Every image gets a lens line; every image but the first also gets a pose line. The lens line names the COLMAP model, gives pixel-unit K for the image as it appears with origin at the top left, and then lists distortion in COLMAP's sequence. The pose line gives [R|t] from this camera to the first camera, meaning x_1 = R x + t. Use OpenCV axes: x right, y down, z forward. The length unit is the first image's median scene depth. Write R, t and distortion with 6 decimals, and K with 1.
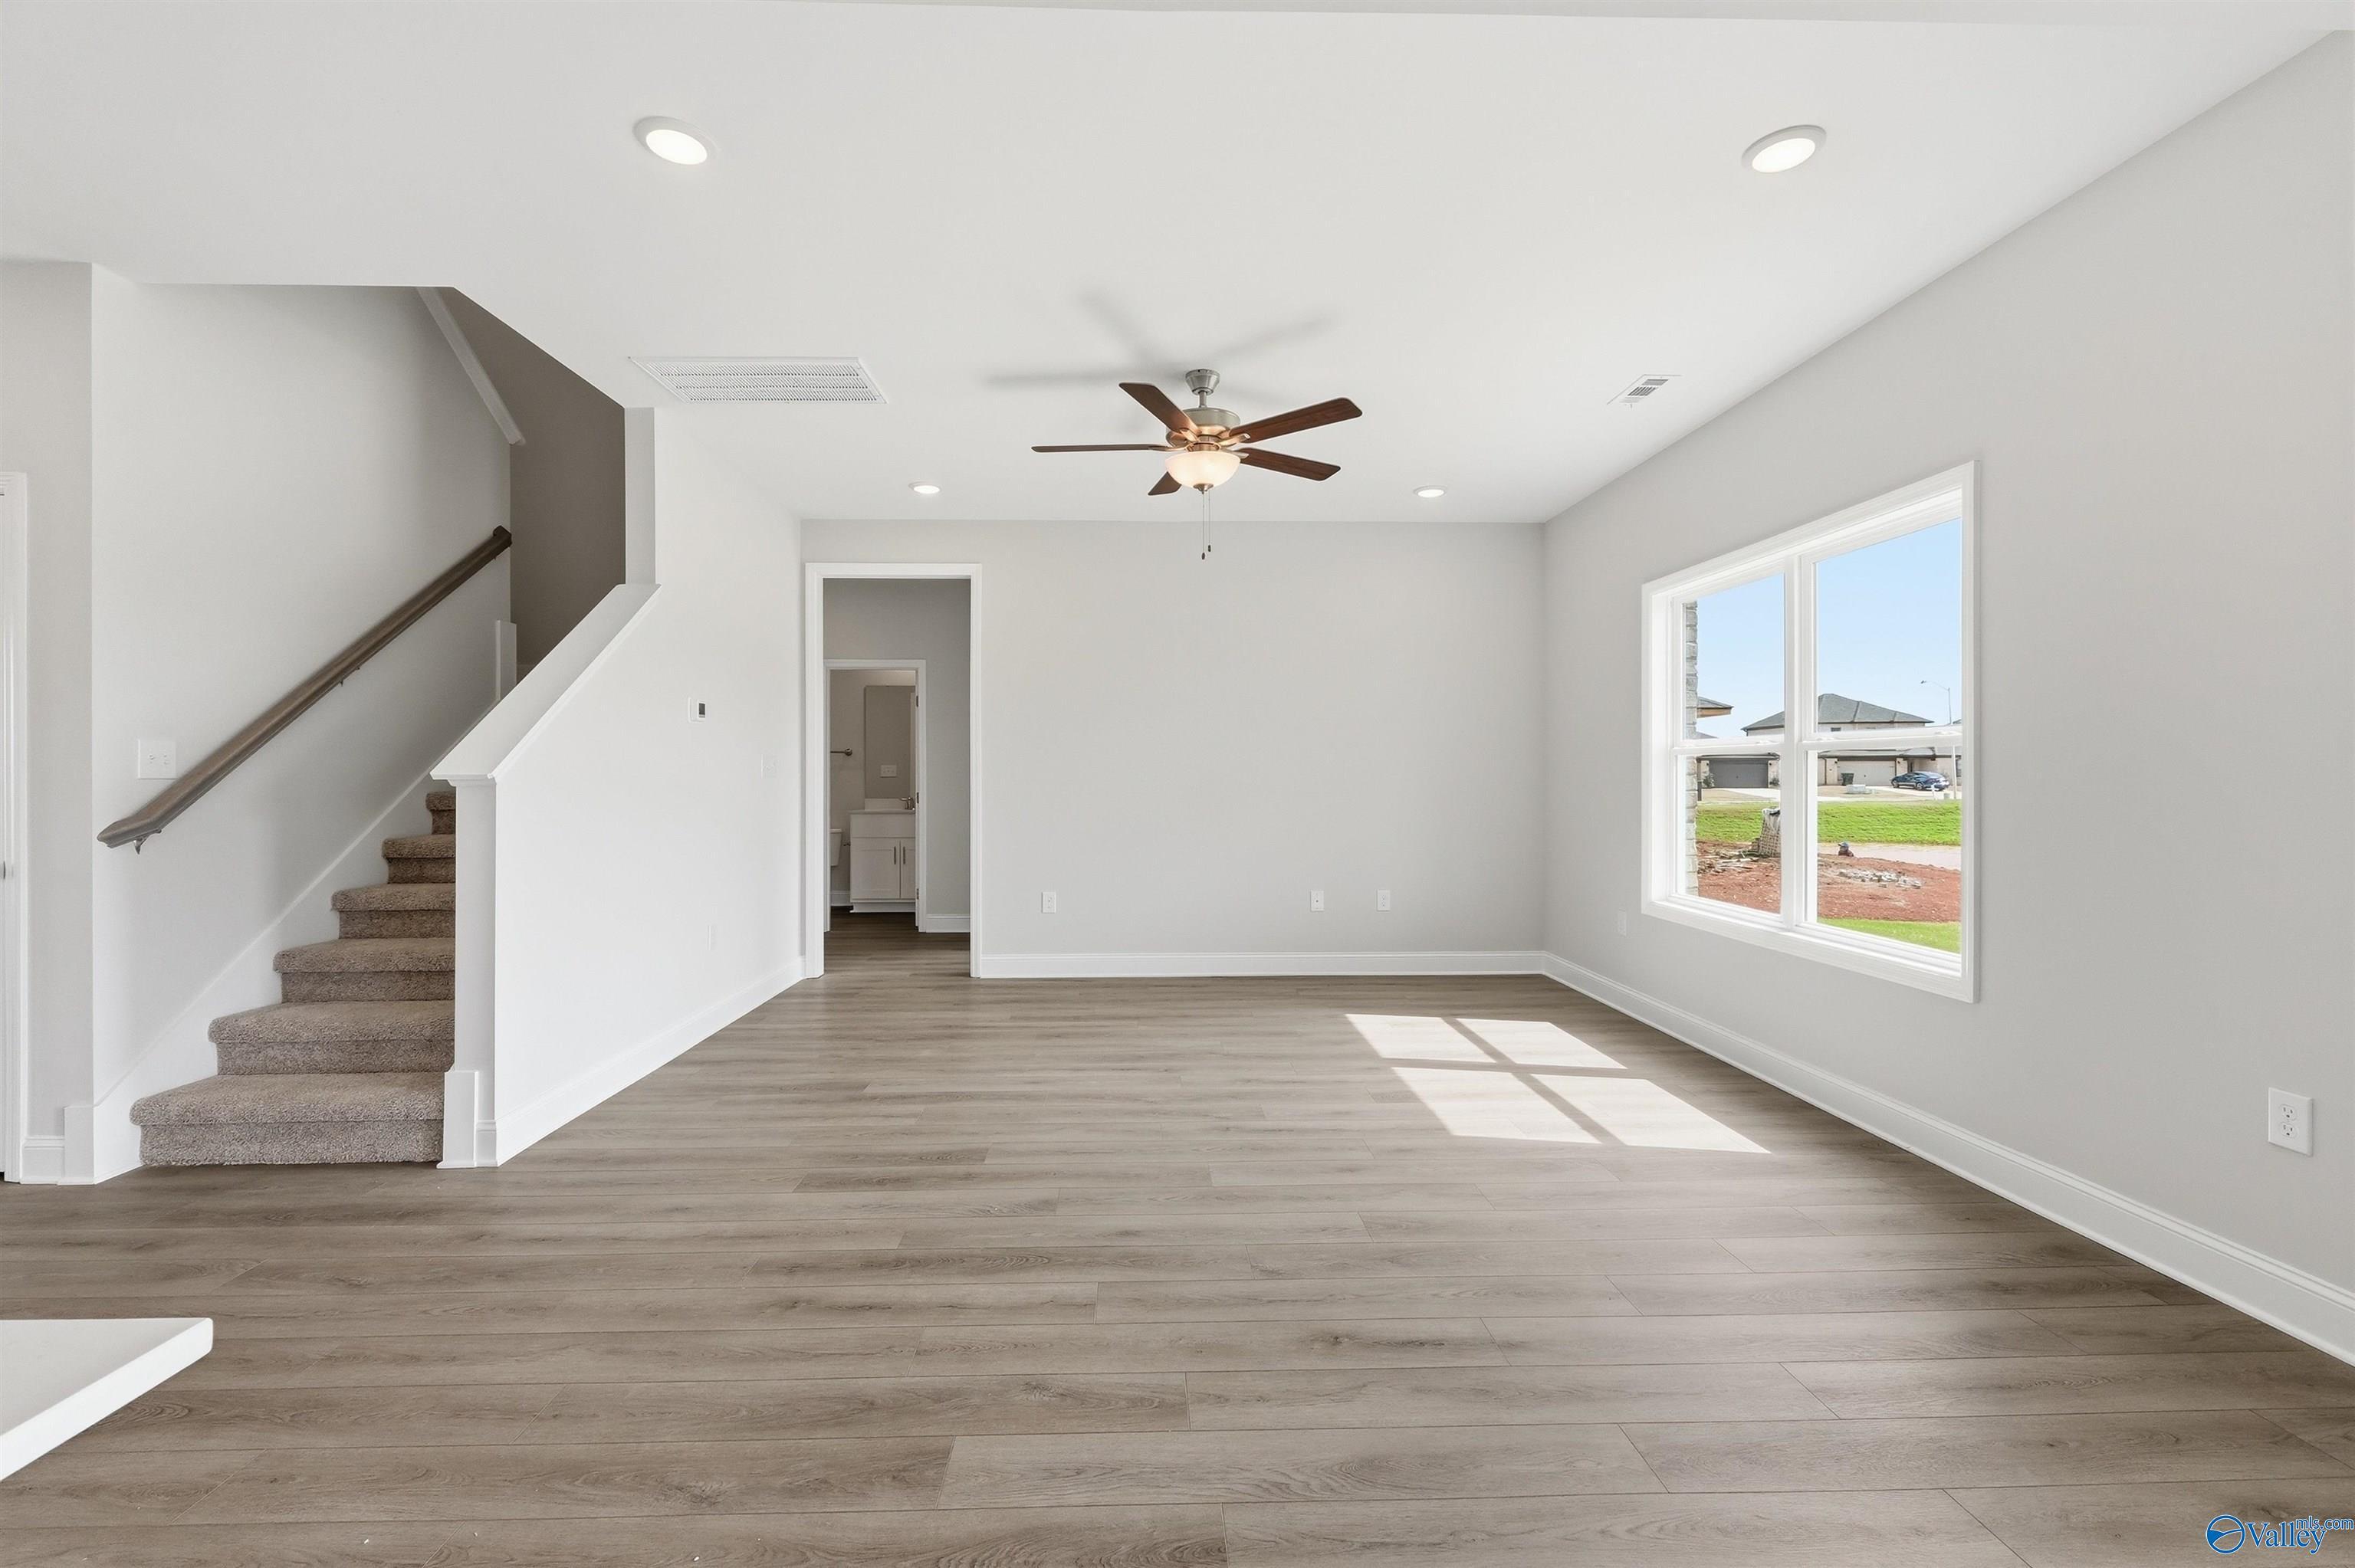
lens RADIAL K [[1009.0, 0, 1170.9], [0, 1009.0, 771.6], [0, 0, 1]] dist [-0.003971, -0.000304]
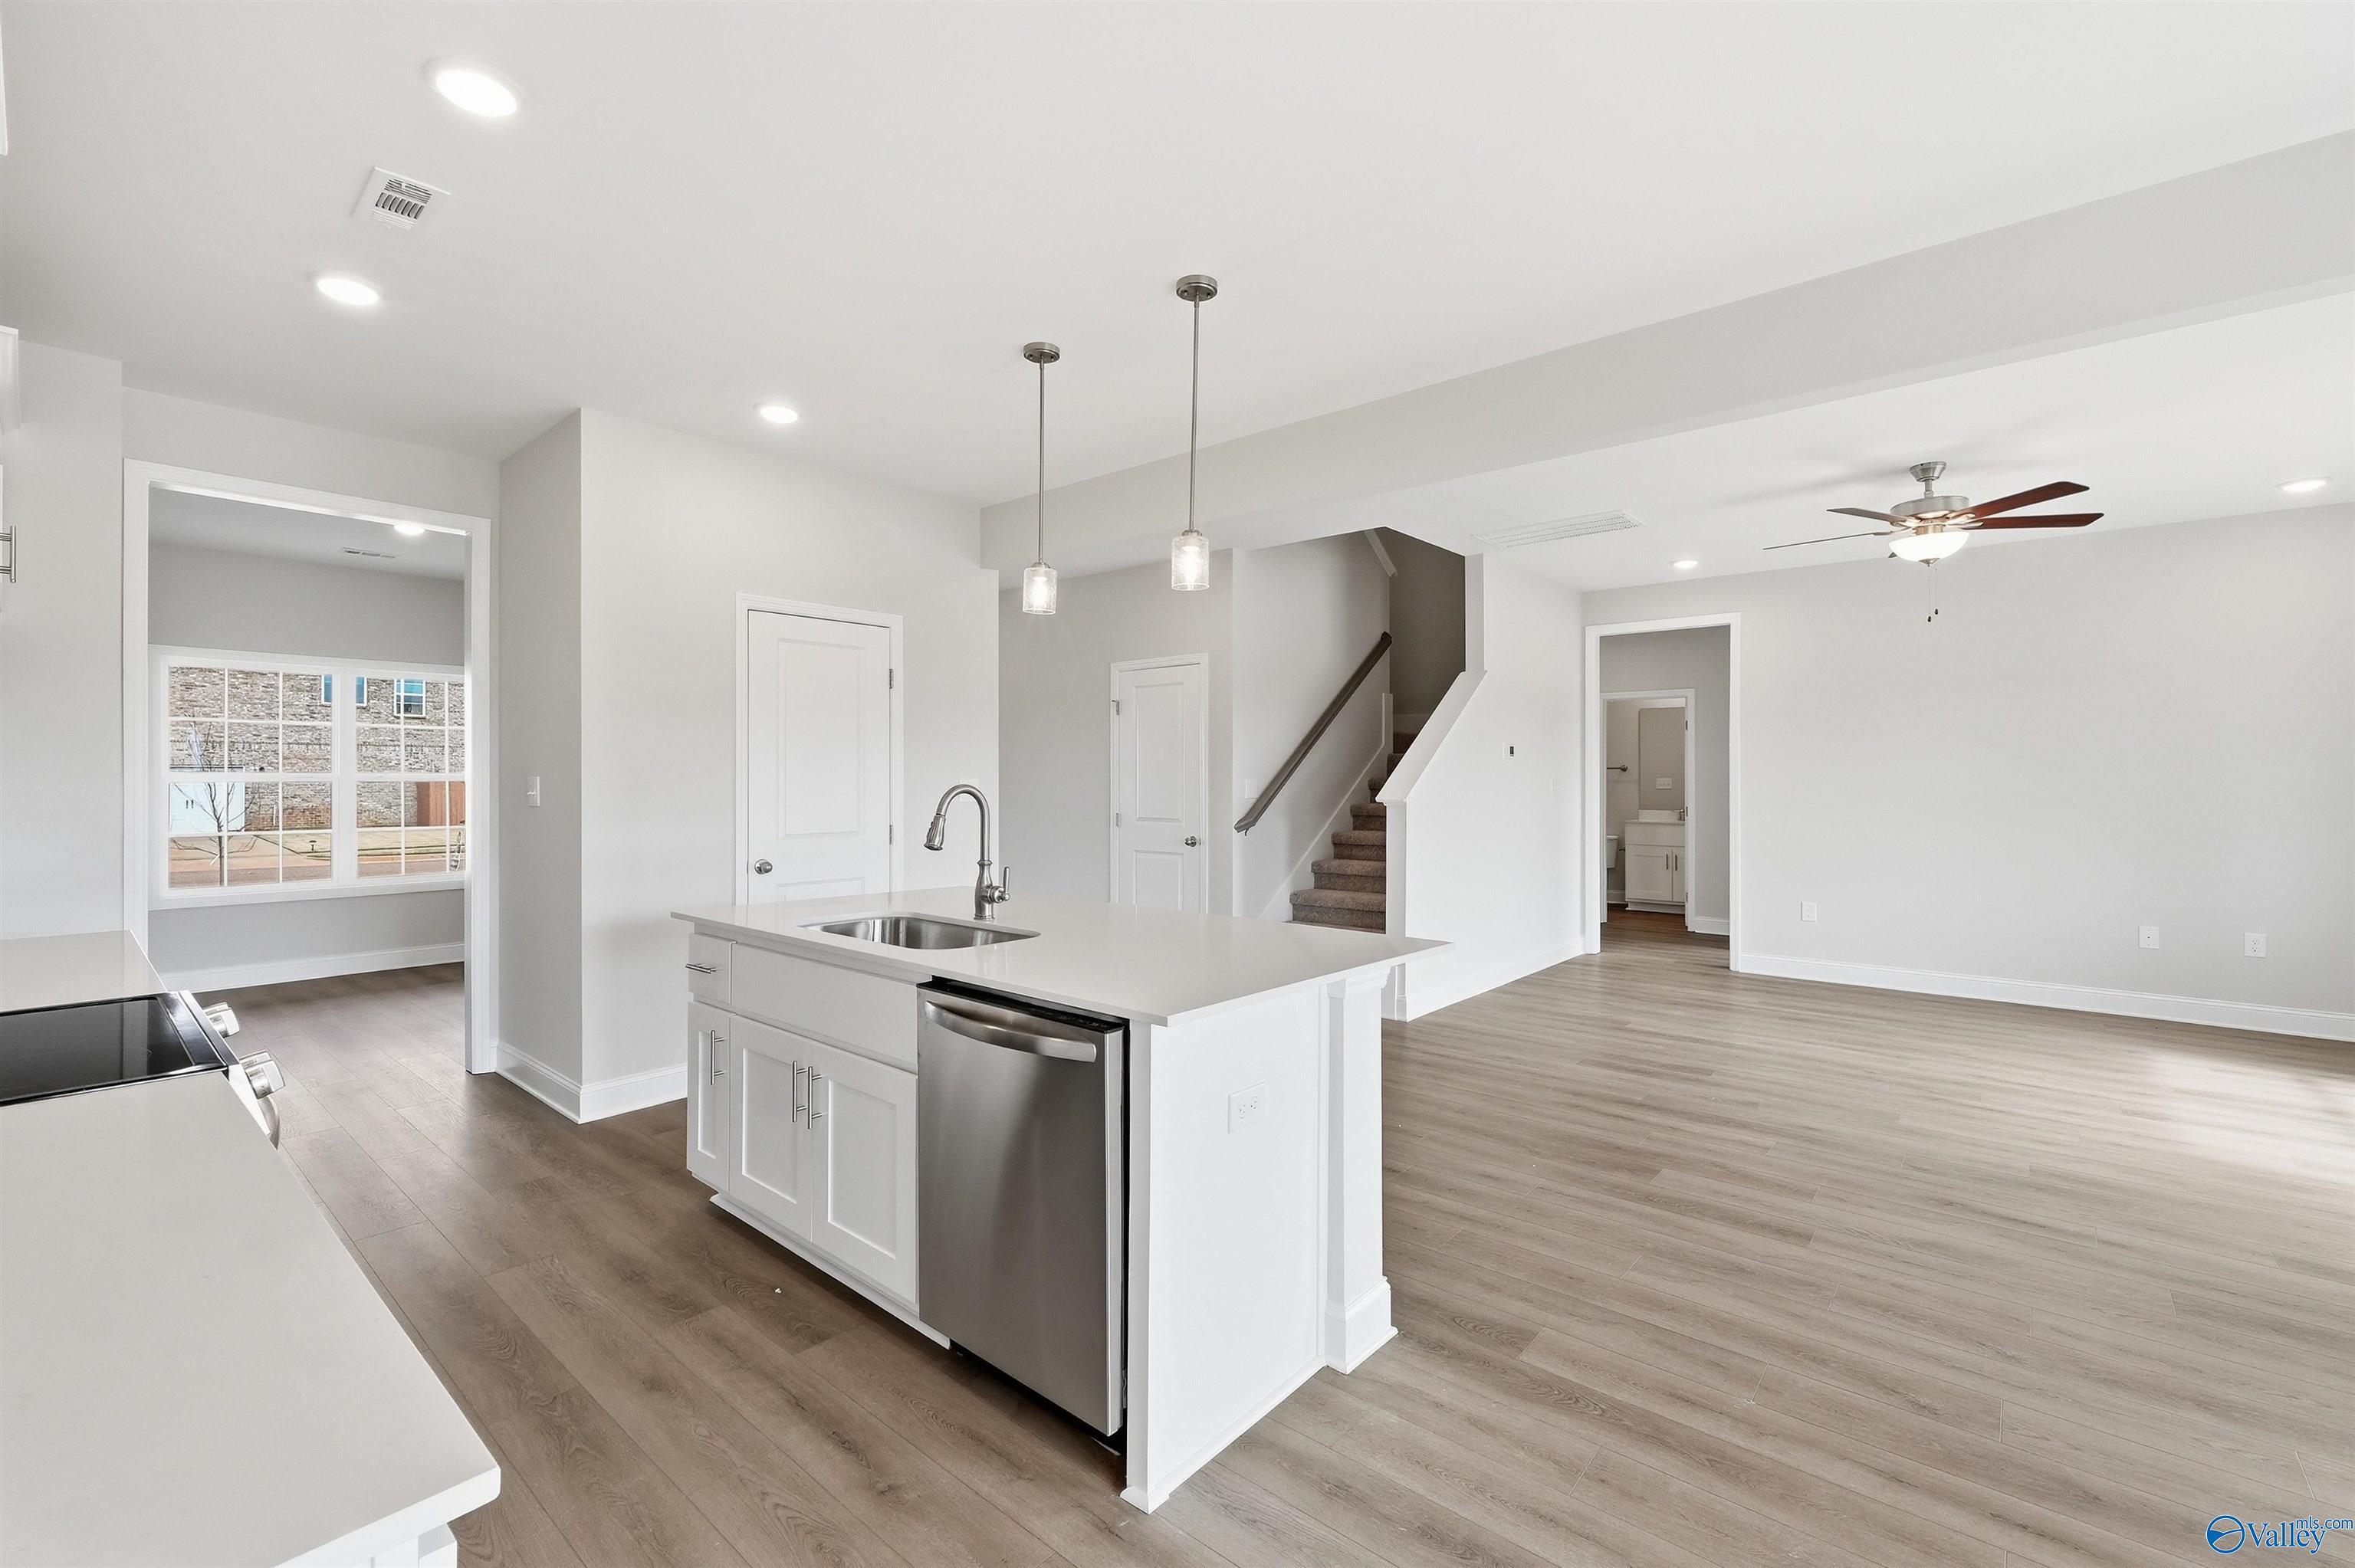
lens RADIAL K [[1009.0, 0, 1170.9], [0, 1009.0, 771.6], [0, 0, 1]] dist [-0.003971, -0.000304]
pose [[0.740271, 0.000823, -0.672308, 0.167790], [-0.002447, 0.999996, -0.001471, -0.033313], [0.672304, 0.002734, 0.740270, -0.462949]]
